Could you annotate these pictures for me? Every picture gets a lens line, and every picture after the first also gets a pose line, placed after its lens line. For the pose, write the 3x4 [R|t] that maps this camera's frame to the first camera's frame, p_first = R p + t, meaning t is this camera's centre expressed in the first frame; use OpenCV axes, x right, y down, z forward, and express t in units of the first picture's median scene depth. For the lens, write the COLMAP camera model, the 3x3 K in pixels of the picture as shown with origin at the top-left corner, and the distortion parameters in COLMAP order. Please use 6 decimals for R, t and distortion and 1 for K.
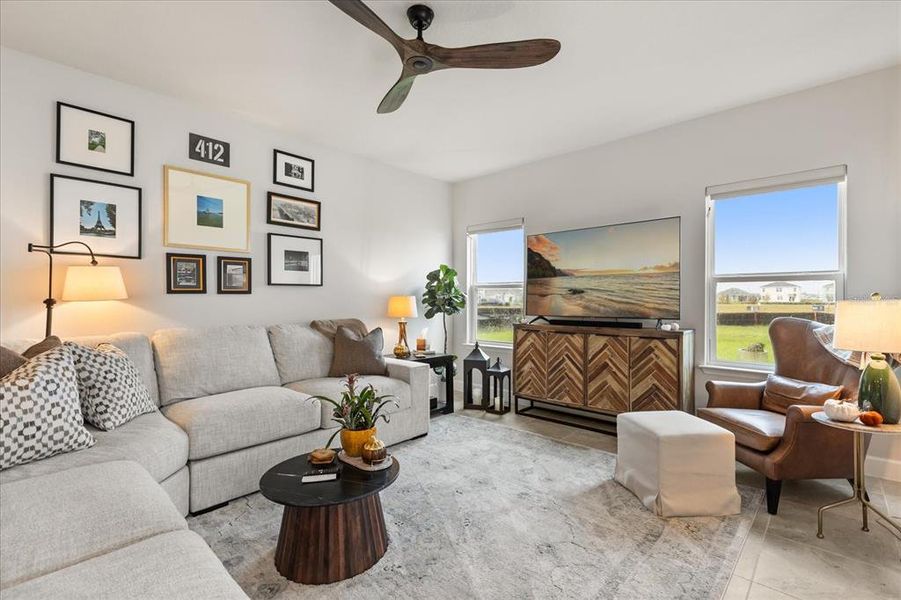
lens RADIAL K [[400.1, 0, 450.5], [0, 400.1, 300.0], [0, 0, 1]] dist [-0.000069, -0.000250]
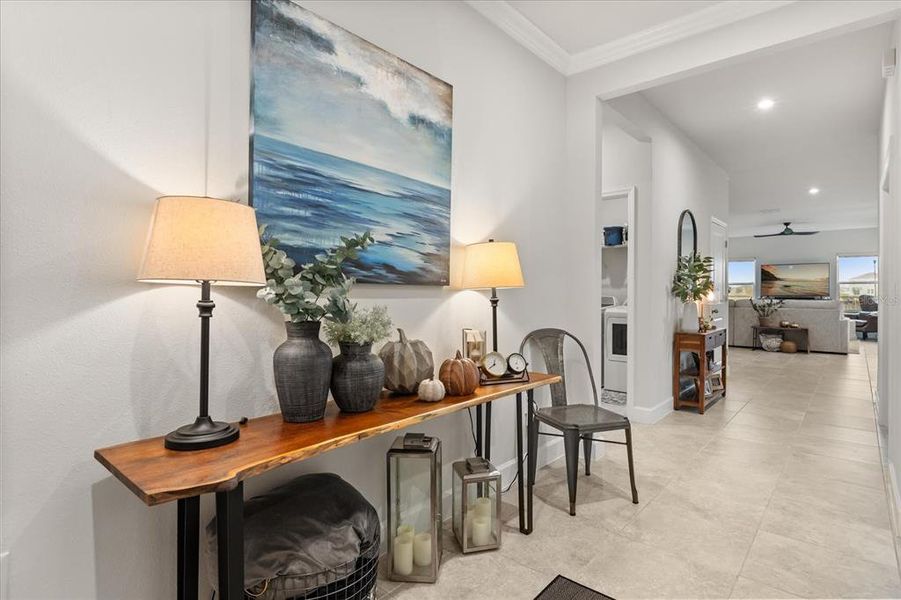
lens RADIAL K [[466.4, 0, 450.5], [0, 466.4, 300.0], [0, 0, 1]] dist [-0.000240, -0.000377]
pose [[0.999510, -0.002849, 0.031157, -2.663350], [0.002373, 0.999880, 0.015312, 0.017373], [-0.031197, -0.015231, 0.999397, -2.716455]]
